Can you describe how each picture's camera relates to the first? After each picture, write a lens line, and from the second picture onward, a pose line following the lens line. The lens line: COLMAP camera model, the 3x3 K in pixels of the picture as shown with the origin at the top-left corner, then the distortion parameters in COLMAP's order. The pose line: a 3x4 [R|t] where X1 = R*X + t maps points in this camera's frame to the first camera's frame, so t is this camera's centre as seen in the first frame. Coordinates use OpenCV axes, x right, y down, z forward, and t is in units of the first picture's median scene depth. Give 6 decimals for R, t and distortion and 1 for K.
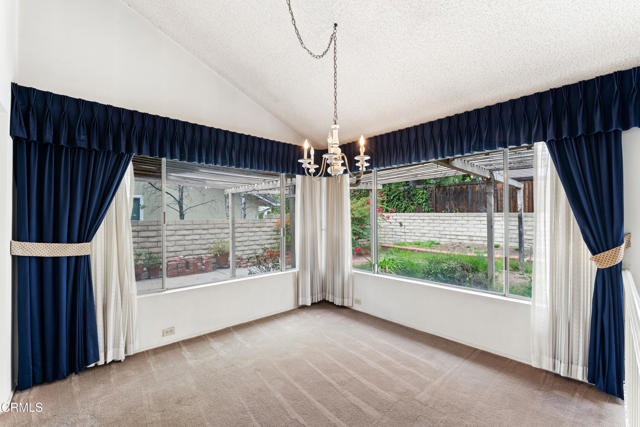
lens RADIAL K [[277.4, 0, 319.7], [0, 277.4, 213.4], [0, 0, 1]] dist [0.003574, 0.000160]
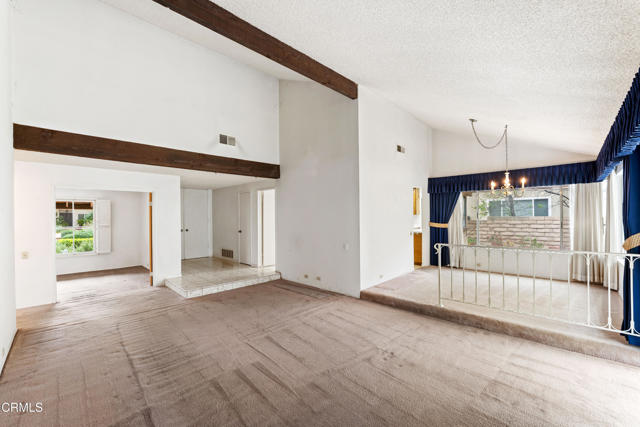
lens RADIAL K [[255.7, 0, 320.4], [0, 255.7, 215.8], [0, 0, 1]] dist [-0.000522, -0.000012]
pose [[0.067120, 0.001050, -0.997744, 1.535440], [0.021056, 0.999775, 0.002468, -0.014371], [0.997523, -0.021174, 0.067083, -0.462812]]
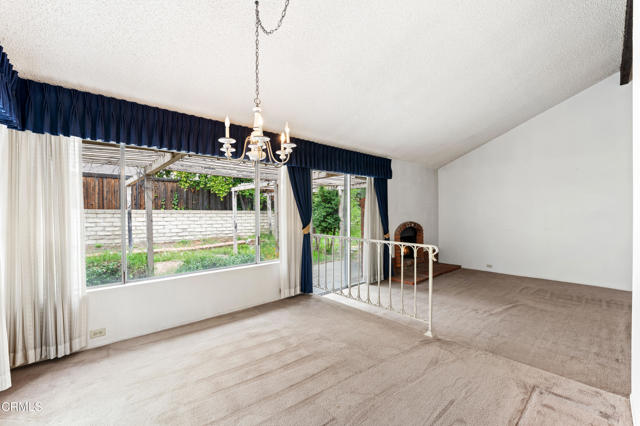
lens RADIAL K [[265.8, 0, 317.8], [0, 265.8, 216.3], [0, 0, 1]] dist [-0.002884, 0.000013]
pose [[0.019396, -0.003258, 0.999807, -0.670361], [-0.004157, 0.999986, 0.003340, 0.039902], [-0.999803, -0.004221, 0.019383, 0.619471]]
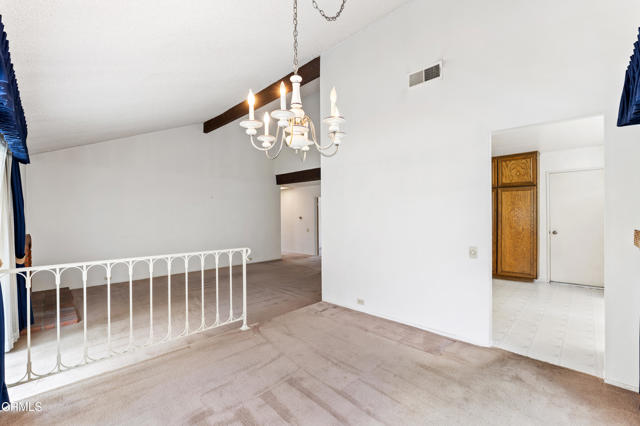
lens RADIAL K [[277.4, 0, 319.1], [0, 277.4, 215.3], [0, 0, 1]] dist [0.003574, 0.000160]
pose [[-0.998707, 0.014630, -0.048695, 0.029649], [0.015199, 0.999820, -0.011334, 0.032082], [0.048520, -0.012059, -0.998749, 1.348878]]
